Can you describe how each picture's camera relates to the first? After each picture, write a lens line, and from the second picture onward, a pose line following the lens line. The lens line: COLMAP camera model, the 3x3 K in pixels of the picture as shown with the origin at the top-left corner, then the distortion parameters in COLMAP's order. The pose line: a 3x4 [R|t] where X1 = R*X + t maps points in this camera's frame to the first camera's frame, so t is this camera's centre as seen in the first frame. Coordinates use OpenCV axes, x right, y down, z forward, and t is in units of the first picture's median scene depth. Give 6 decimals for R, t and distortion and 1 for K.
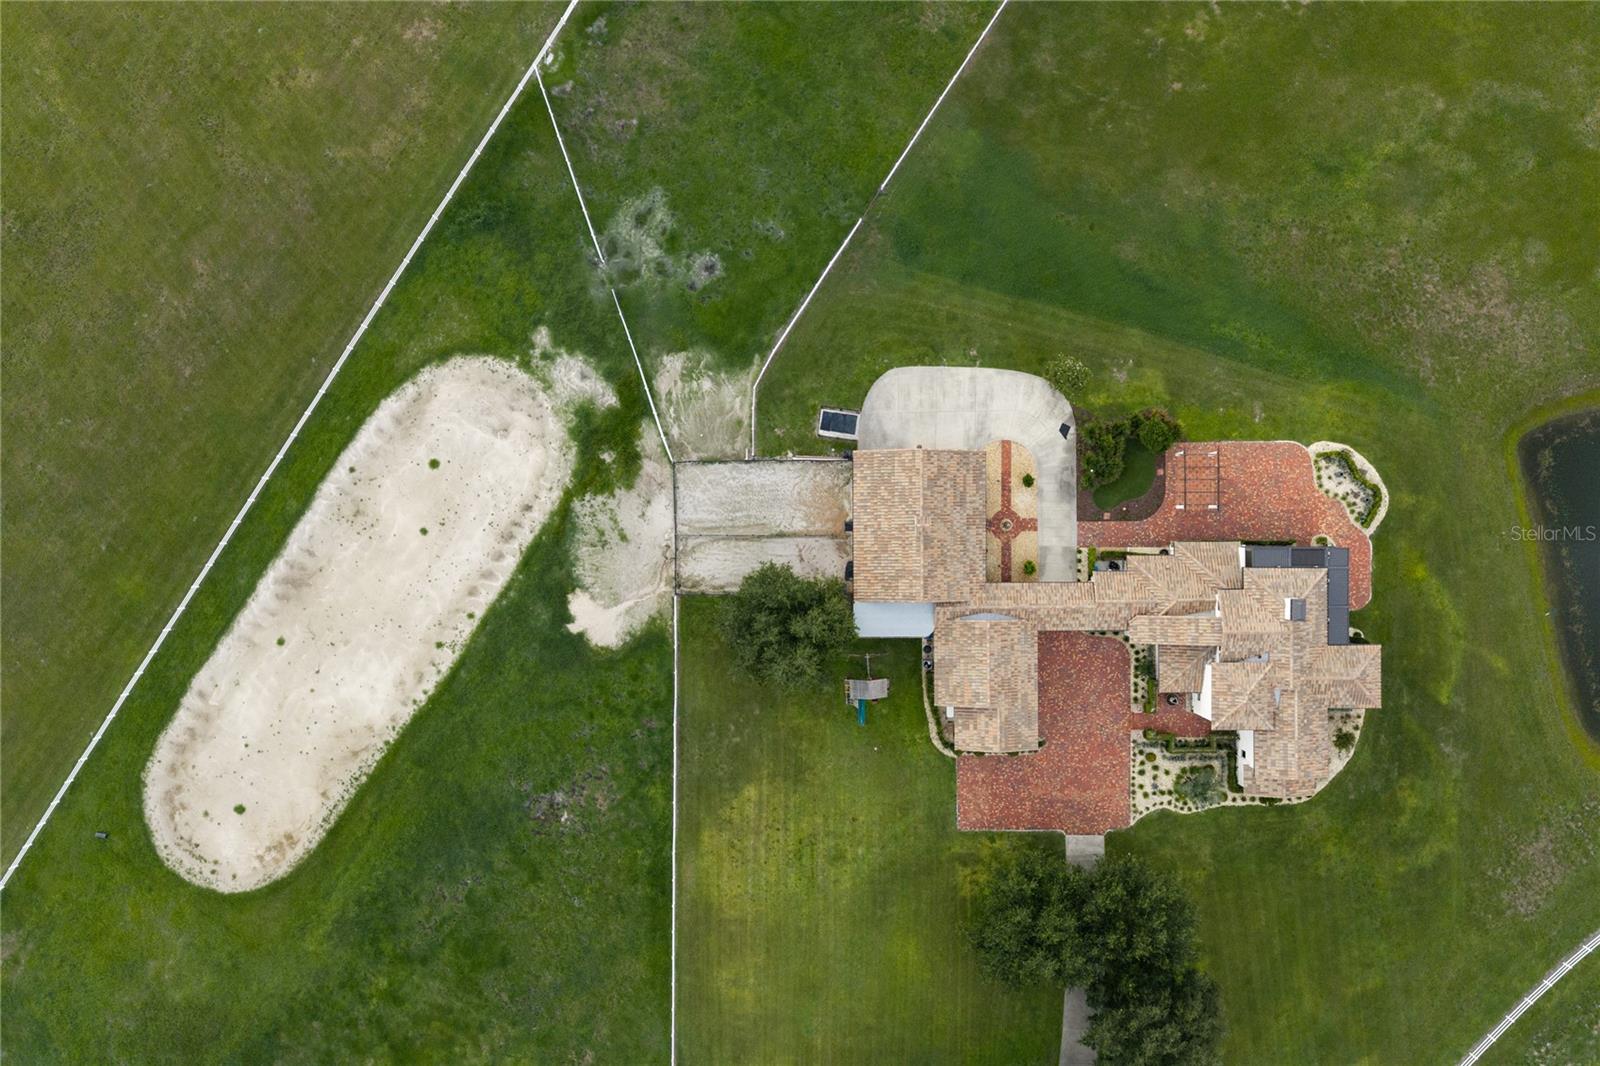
lens RADIAL K [[1328.8, 0, 800.0], [0, 1328.8, 533.0], [0, 0, 1]] dist [0.018017, -0.033678]
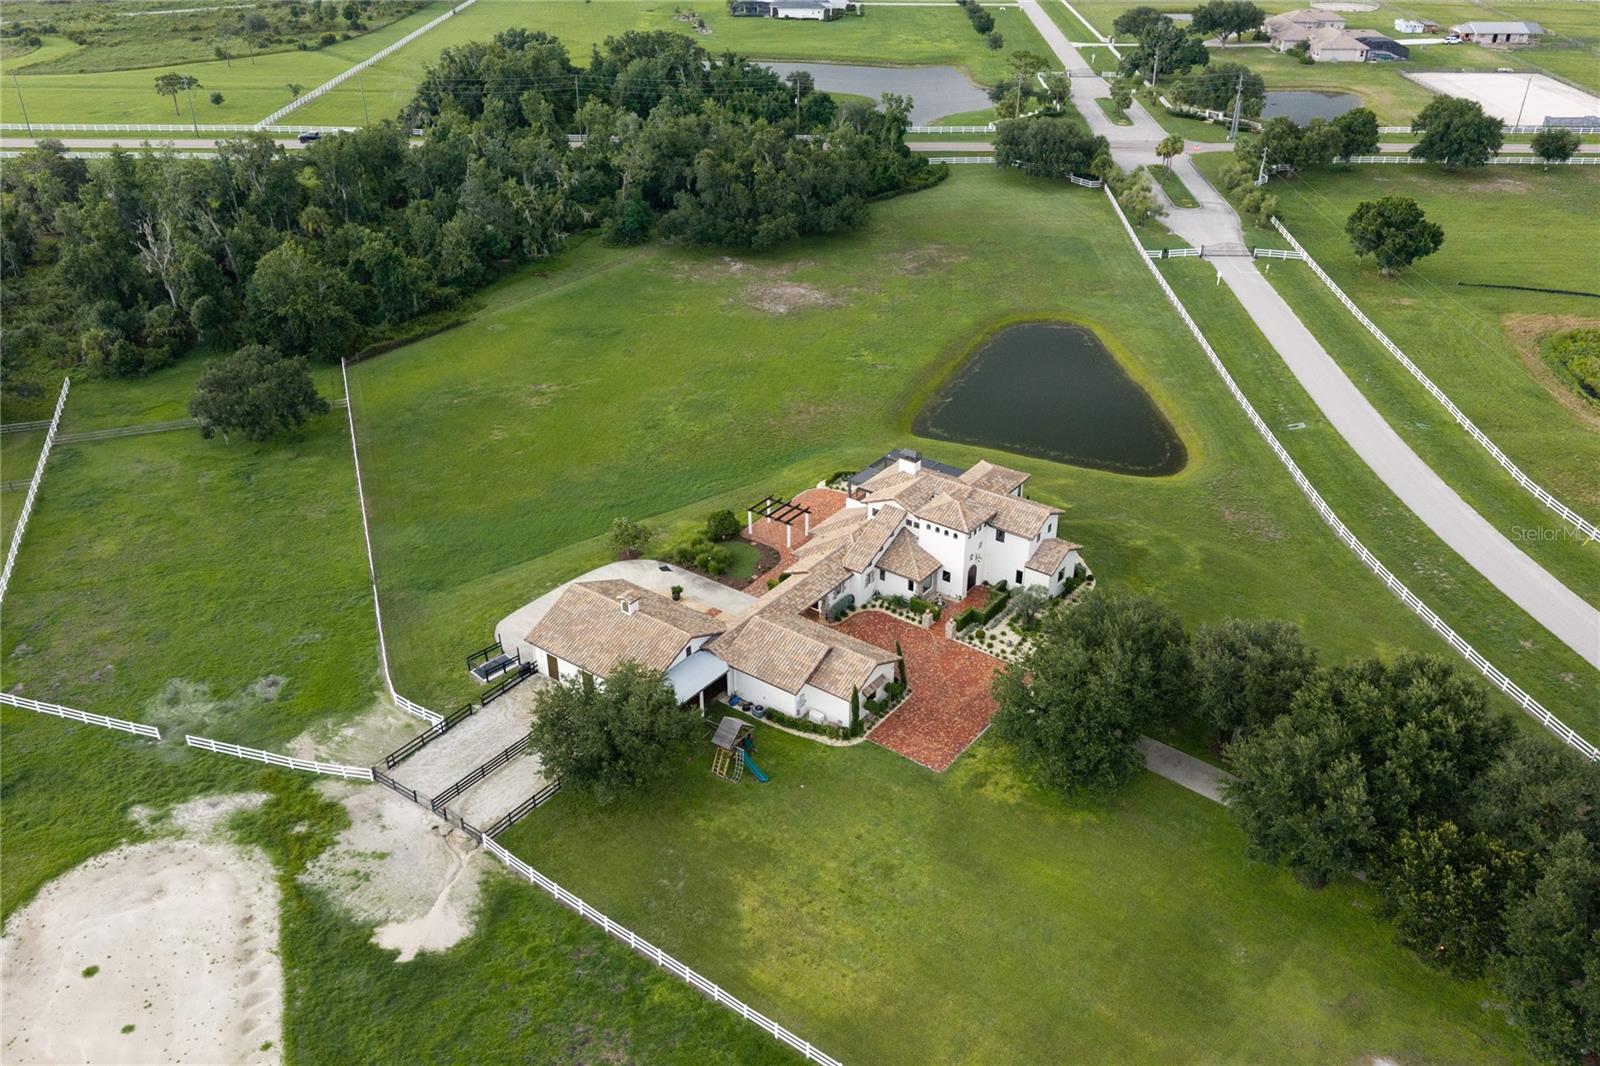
lens RADIAL K [[1328.8, 0, 800.0], [0, 1328.8, 533.0], [0, 0, 1]] dist [0.018017, -0.033678]
pose [[0.600941, -0.389606, 0.697909, -0.448610], [0.799278, 0.287550, -0.527702, 0.543408], [0.004912, 0.874941, 0.484205, 0.469696]]
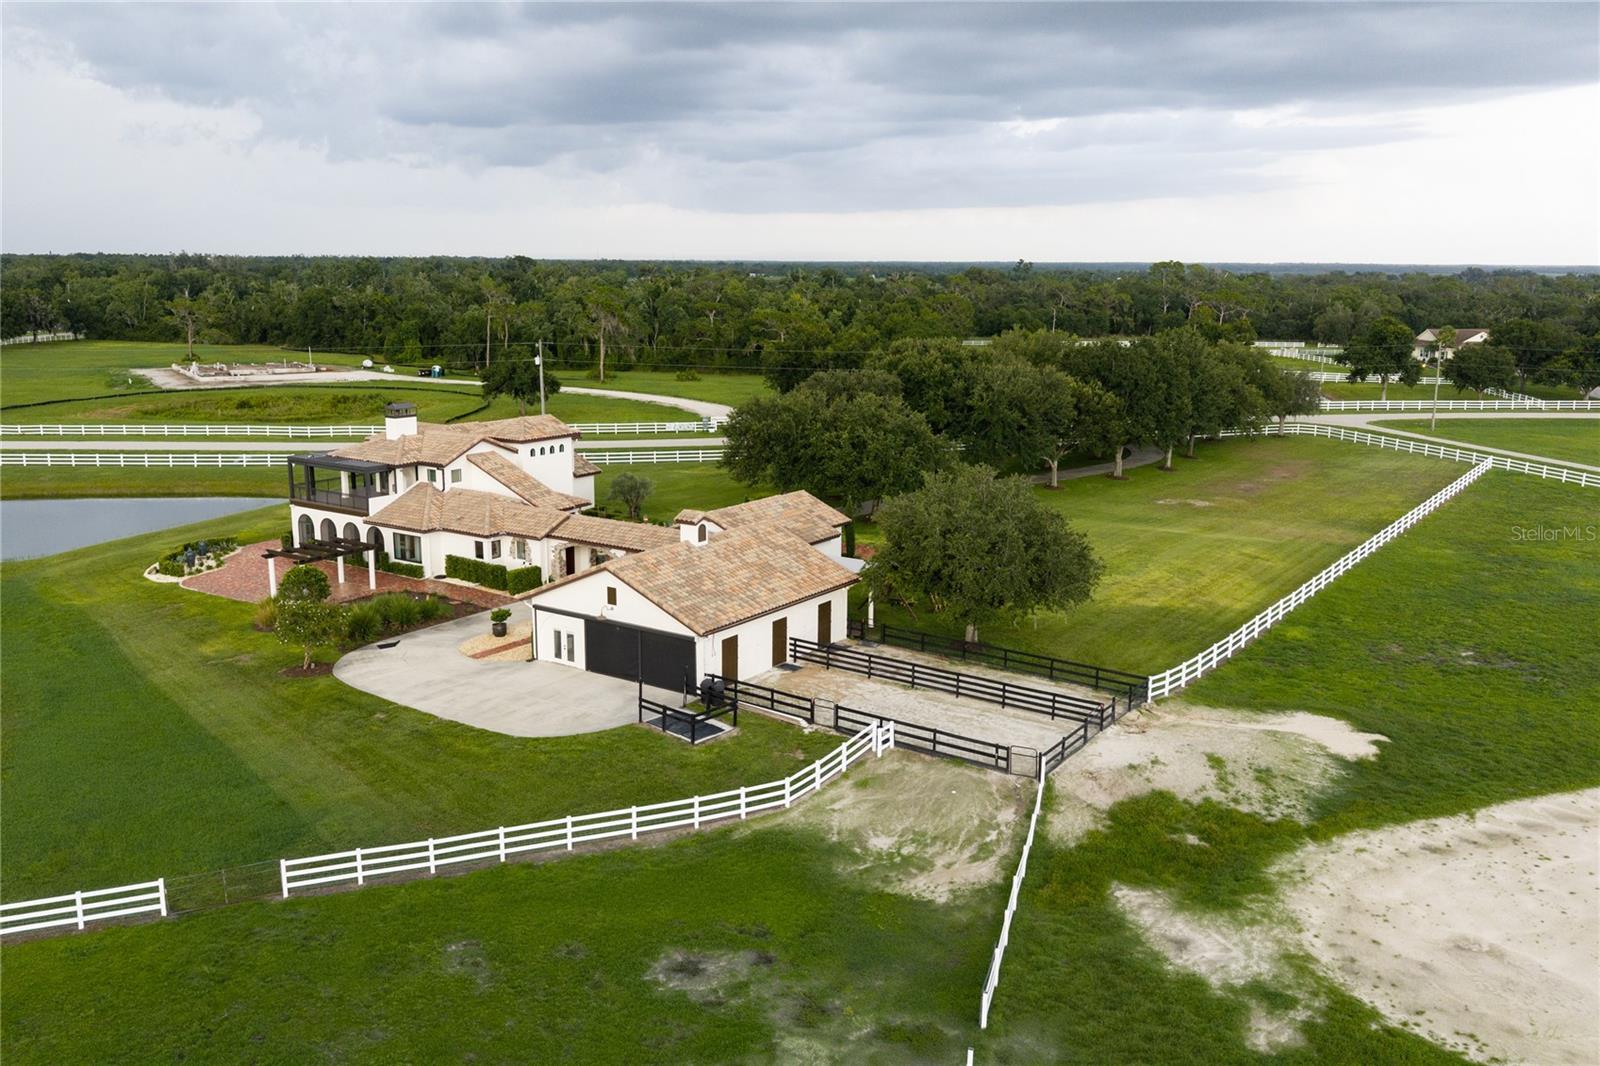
lens RADIAL K [[1349.1, 0, 800.0], [0, 1349.1, 533.0], [0, 0, 1]] dist [0.030936, -0.073772]
pose [[-0.821924, -0.113302, 0.558214, -0.264526], [0.569592, -0.167372, 0.804706, -0.433924], [0.002254, 0.979362, 0.202103, 0.829793]]
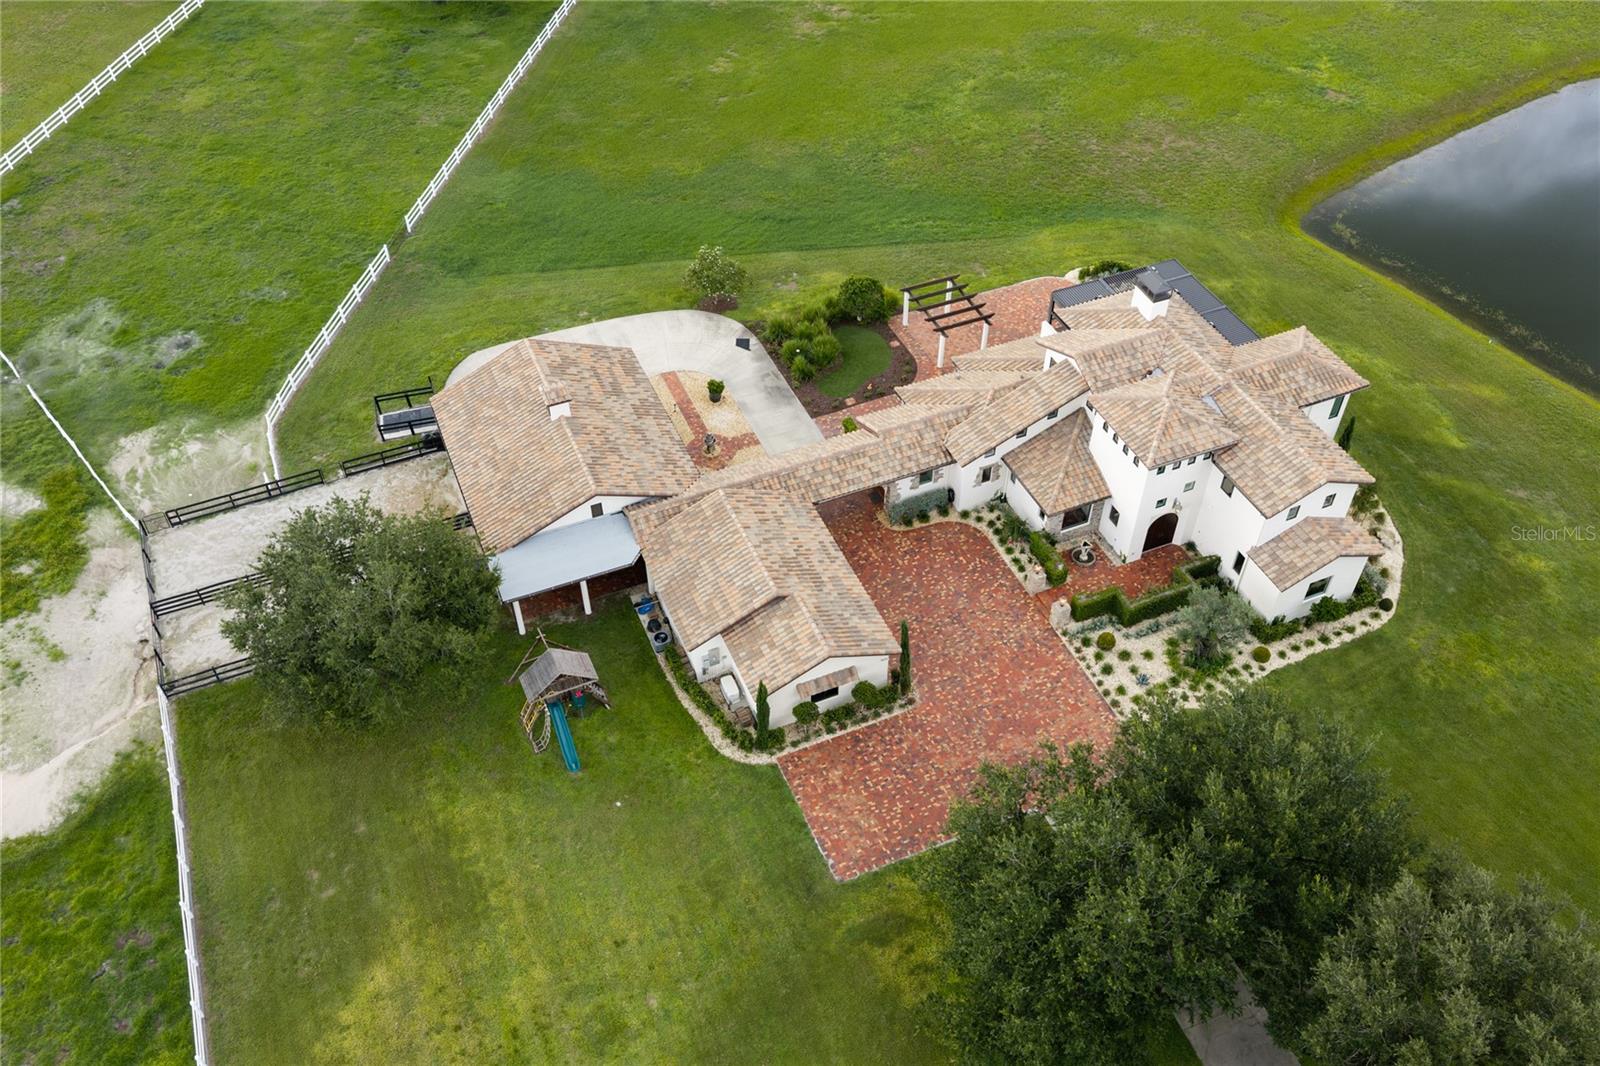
lens RADIAL K [[1328.8, 0, 800.0], [0, 1328.8, 533.0], [0, 0, 1]] dist [0.018017, -0.033678]
pose [[0.922474, -0.274854, 0.271102, 0.013199], [0.386056, 0.654185, -0.650387, 0.440916], [0.001411, 0.704625, 0.709578, 0.578589]]
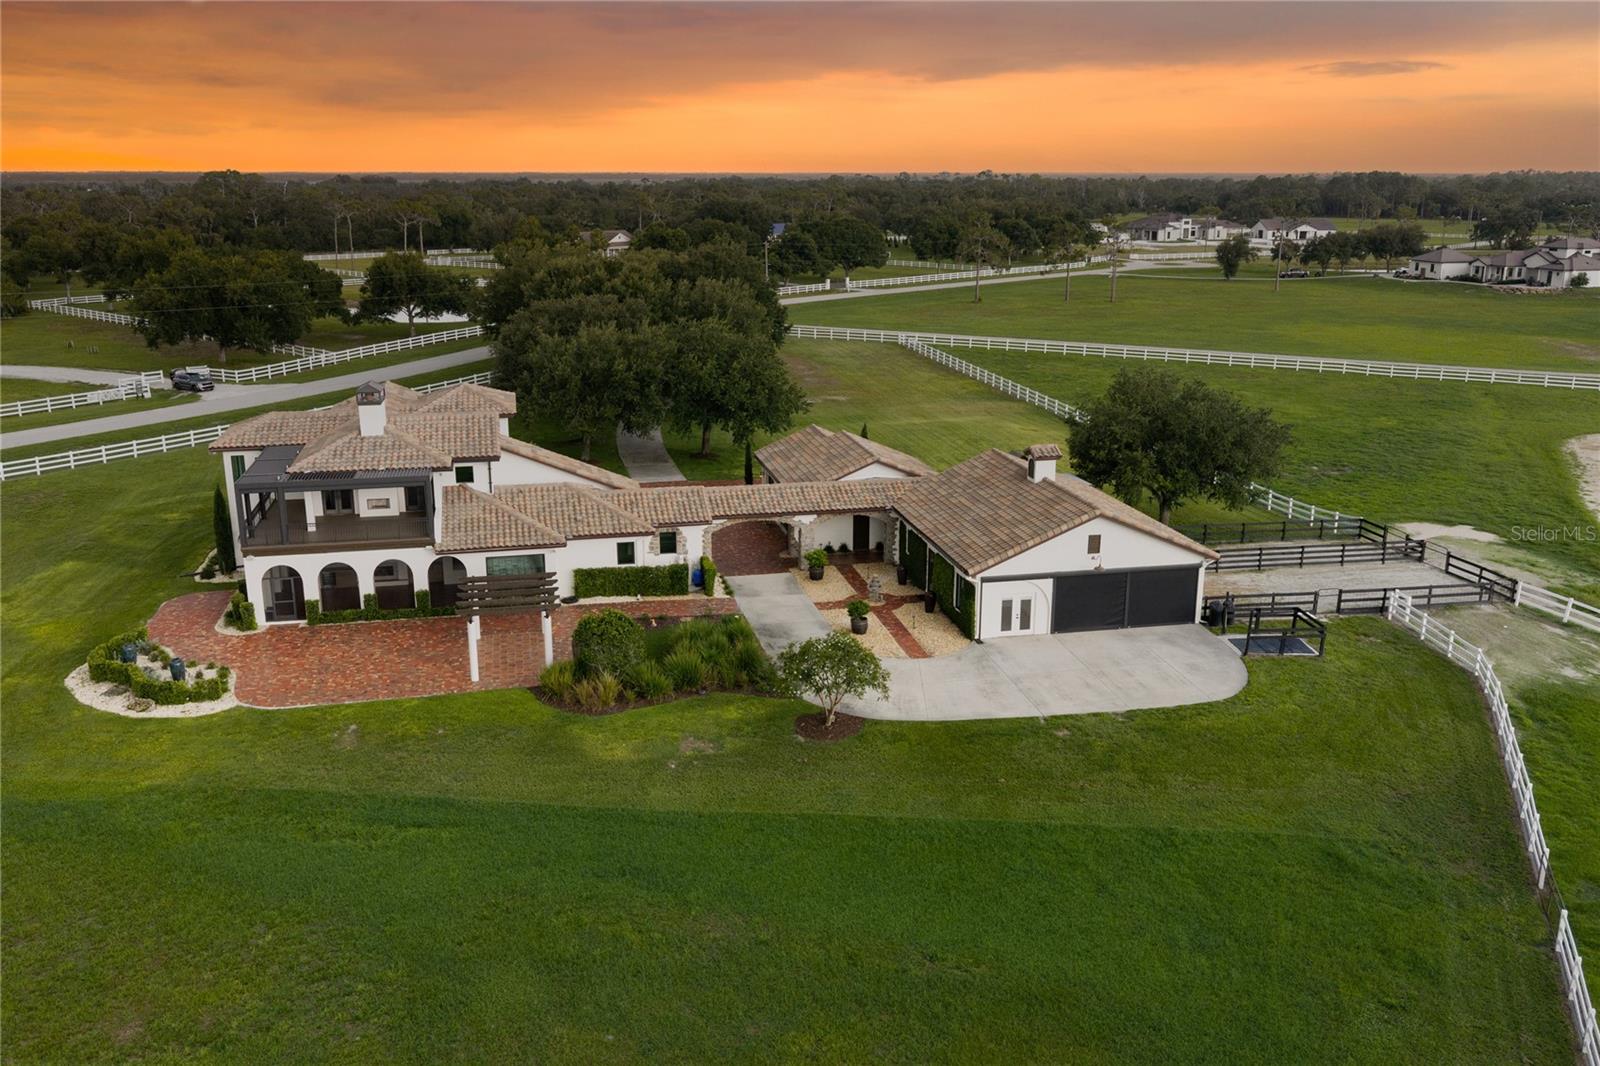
lens RADIAL K [[1328.8, 0, 800.0], [0, 1328.8, 533.0], [0, 0, 1]] dist [0.018017, -0.033678]
pose [[-0.978548, 0.058805, -0.197449, 0.283903], [-0.205996, -0.264578, 0.942106, -0.483152], [0.003160, 0.962570, 0.271016, 0.826467]]
